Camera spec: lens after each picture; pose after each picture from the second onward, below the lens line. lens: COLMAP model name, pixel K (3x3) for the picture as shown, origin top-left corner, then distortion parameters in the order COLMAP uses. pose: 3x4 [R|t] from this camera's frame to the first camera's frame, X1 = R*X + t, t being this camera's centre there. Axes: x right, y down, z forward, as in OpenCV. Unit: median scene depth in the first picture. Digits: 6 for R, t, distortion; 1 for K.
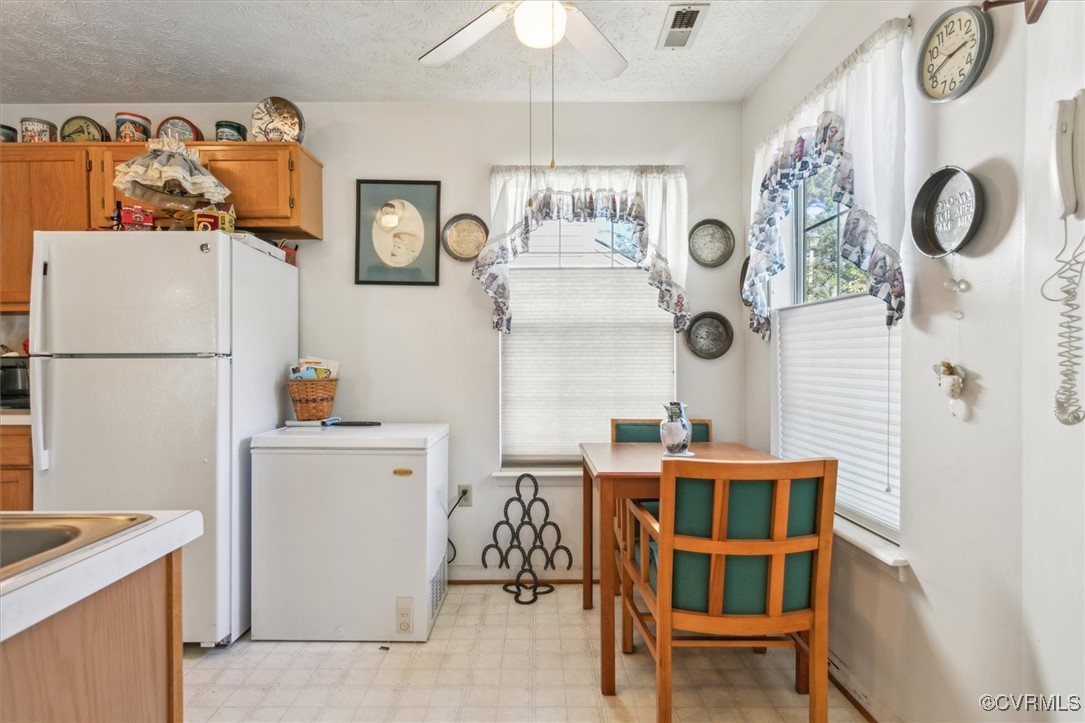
lens RADIAL K [[517.0, 0, 542.1], [0, 517.0, 356.4], [0, 0, 1]] dist [0.002092, 0.000739]
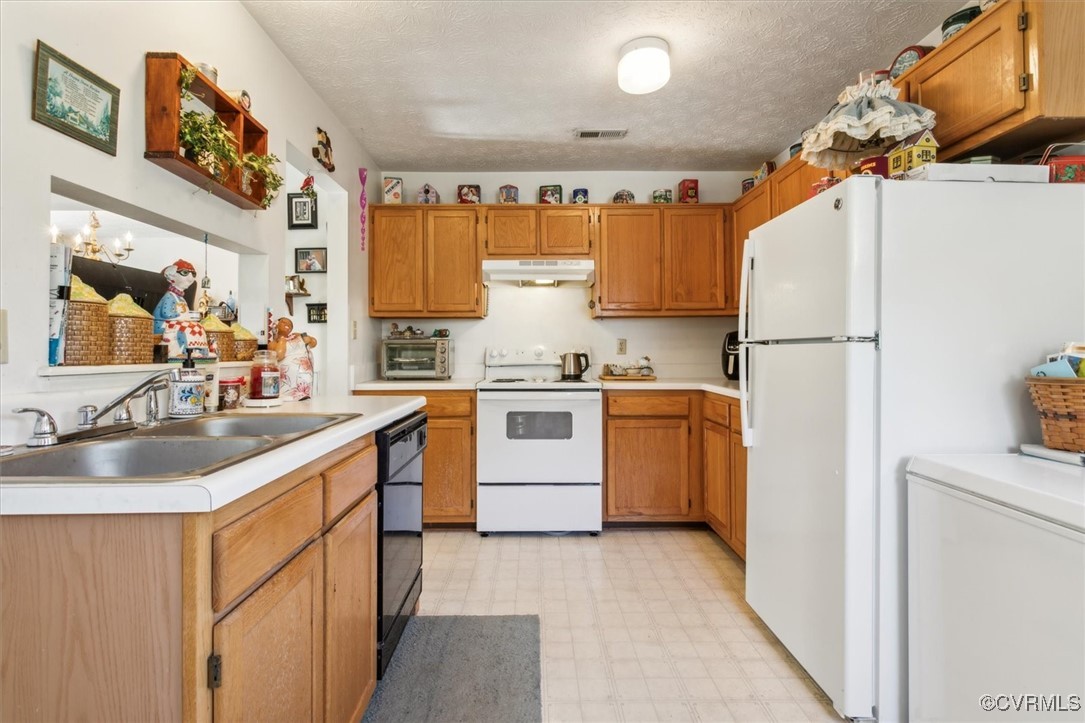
lens RADIAL K [[512.3, 0, 540.8], [0, 512.3, 345.6], [0, 0, 1]] dist [-0.000126, -0.000084]
pose [[0.015486, -0.005303, -0.999866, 0.116985], [0.011903, 0.999916, -0.005119, 0.005308], [0.999809, -0.011822, 0.015548, 0.490573]]
